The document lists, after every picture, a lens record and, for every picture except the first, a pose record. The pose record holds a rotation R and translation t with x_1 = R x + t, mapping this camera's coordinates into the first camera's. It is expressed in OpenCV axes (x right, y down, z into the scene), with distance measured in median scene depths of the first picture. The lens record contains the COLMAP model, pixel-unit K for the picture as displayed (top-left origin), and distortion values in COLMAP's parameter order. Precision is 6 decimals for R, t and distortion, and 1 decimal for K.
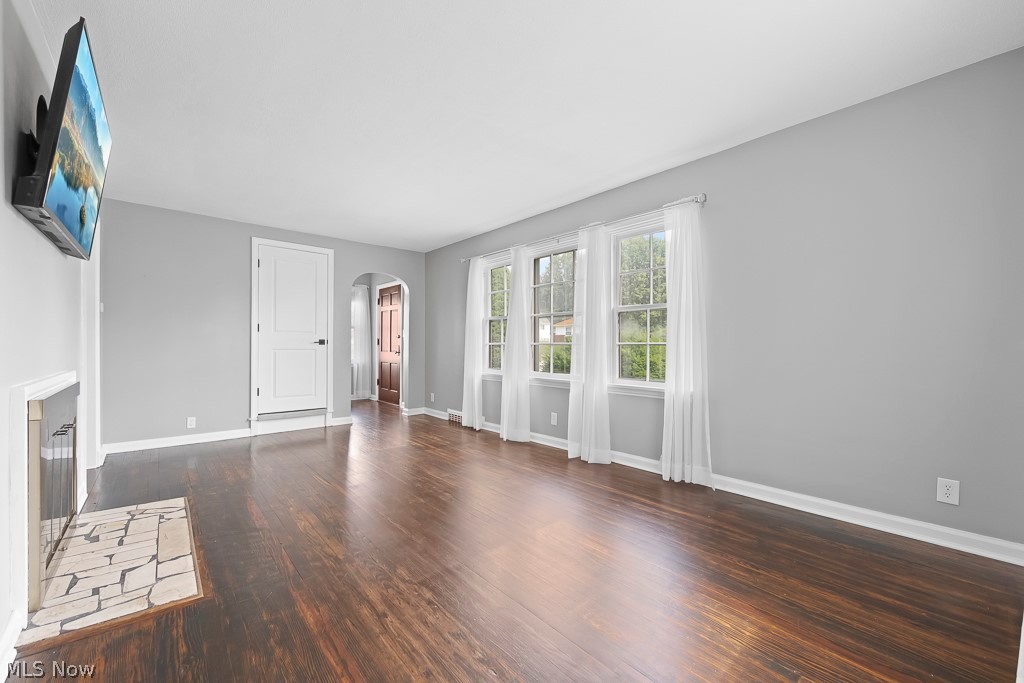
lens RADIAL K [[410.6, 0, 514.5], [0, 410.6, 347.1], [0, 0, 1]] dist [-0.000923, -0.000141]
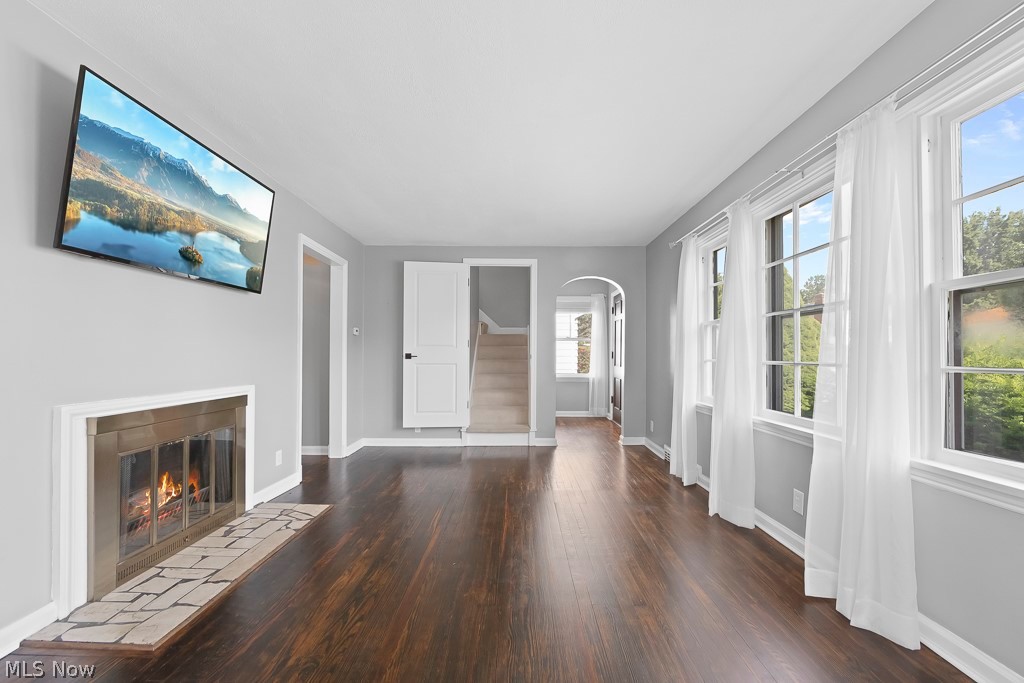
lens RADIAL K [[404.2, 0, 516.6], [0, 404.2, 350.0], [0, 0, 1]] dist [-0.002210, -0.000495]
pose [[0.749052, -0.006776, -0.662477, 0.162193], [-0.003997, 0.999883, -0.014747, -0.016442], [0.662499, 0.013694, 0.748937, 0.322628]]
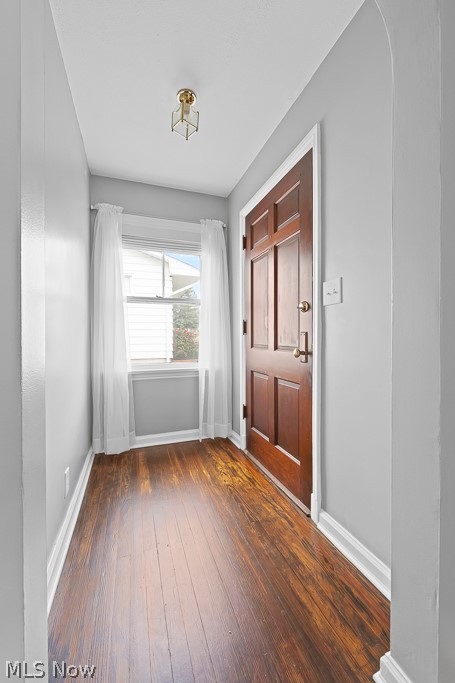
lens RADIAL K [[269.6, 0, 227.5], [0, 269.6, 341.5], [0, 0, 1]] dist [-0.002234, -0.000295]
pose [[0.937013, -0.005061, -0.349258, -0.397867], [0.008763, 0.999921, 0.009020, 0.000460], [0.349185, -0.011512, 0.936983, 1.154107]]
